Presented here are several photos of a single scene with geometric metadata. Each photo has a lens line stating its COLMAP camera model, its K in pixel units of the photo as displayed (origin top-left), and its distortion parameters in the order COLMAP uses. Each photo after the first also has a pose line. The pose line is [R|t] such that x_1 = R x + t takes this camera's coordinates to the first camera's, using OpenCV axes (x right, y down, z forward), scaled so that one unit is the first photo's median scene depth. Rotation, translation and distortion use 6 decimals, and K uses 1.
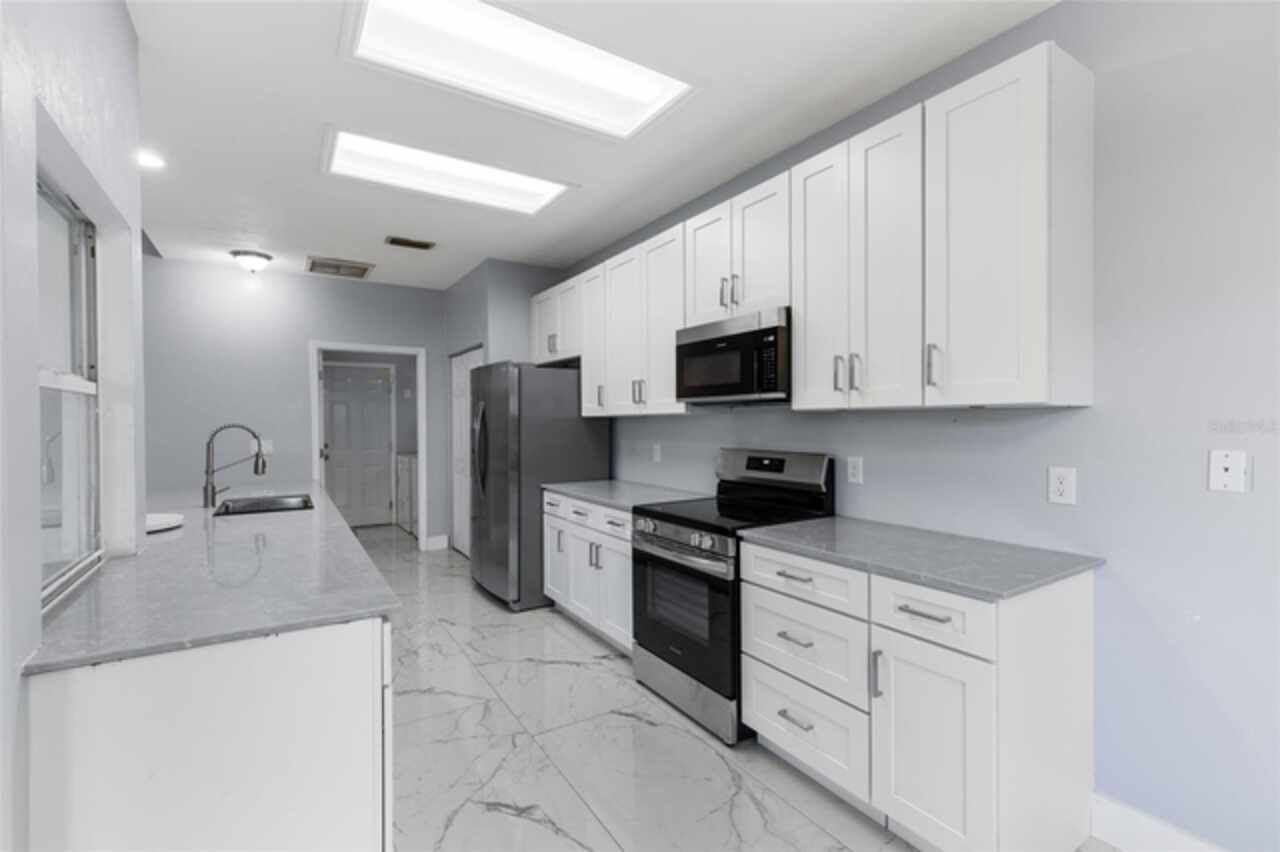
lens RADIAL K [[569.3, 0, 645.4], [0, 569.3, 424.3], [0, 0, 1]] dist [-0.001213, -0.000053]
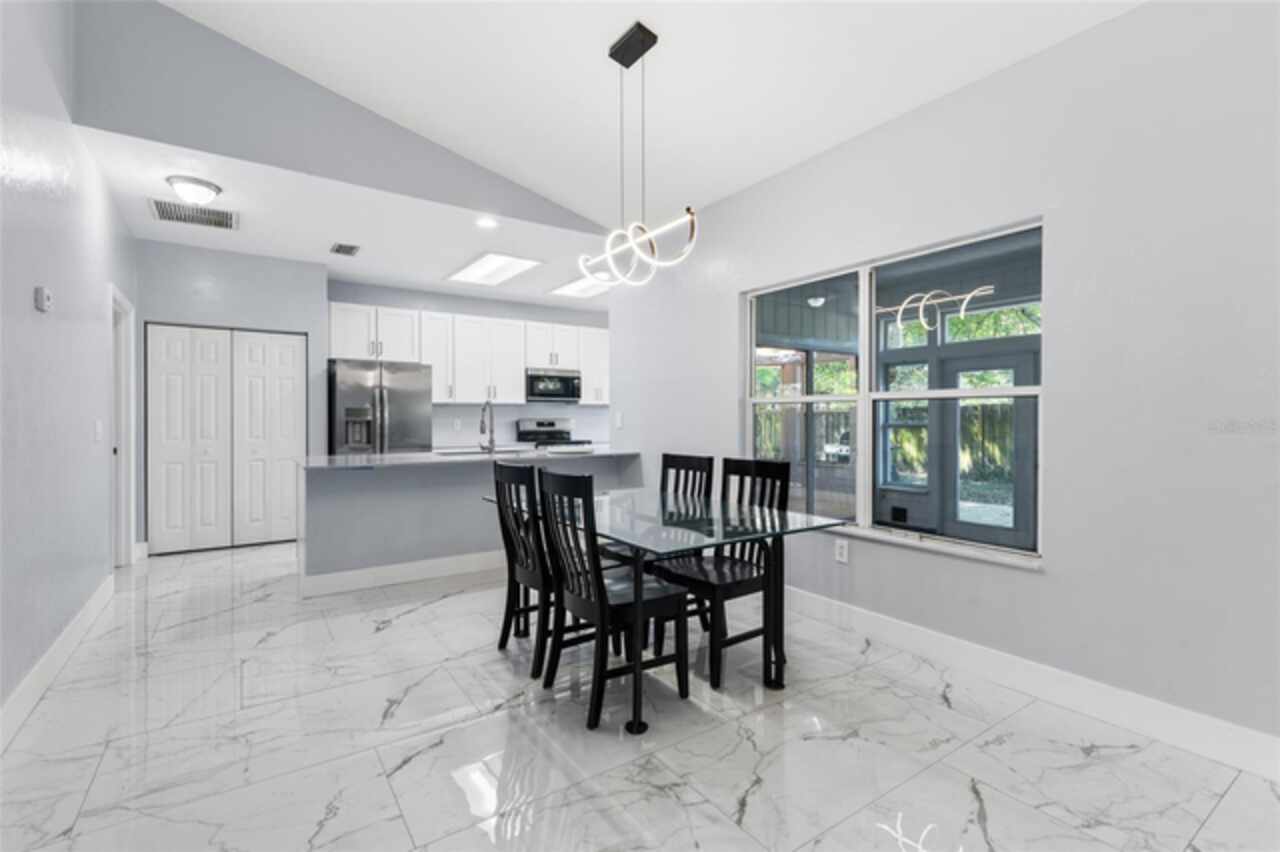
lens RADIAL K [[569.3, 0, 645.4], [0, 569.3, 424.3], [0, 0, 1]] dist [-0.001213, -0.000053]
pose [[-0.044112, -0.012772, 0.998945, -2.303450], [0.010140, 0.999861, 0.013231, 0.039240], [-0.998975, 0.010713, -0.043976, 0.640030]]
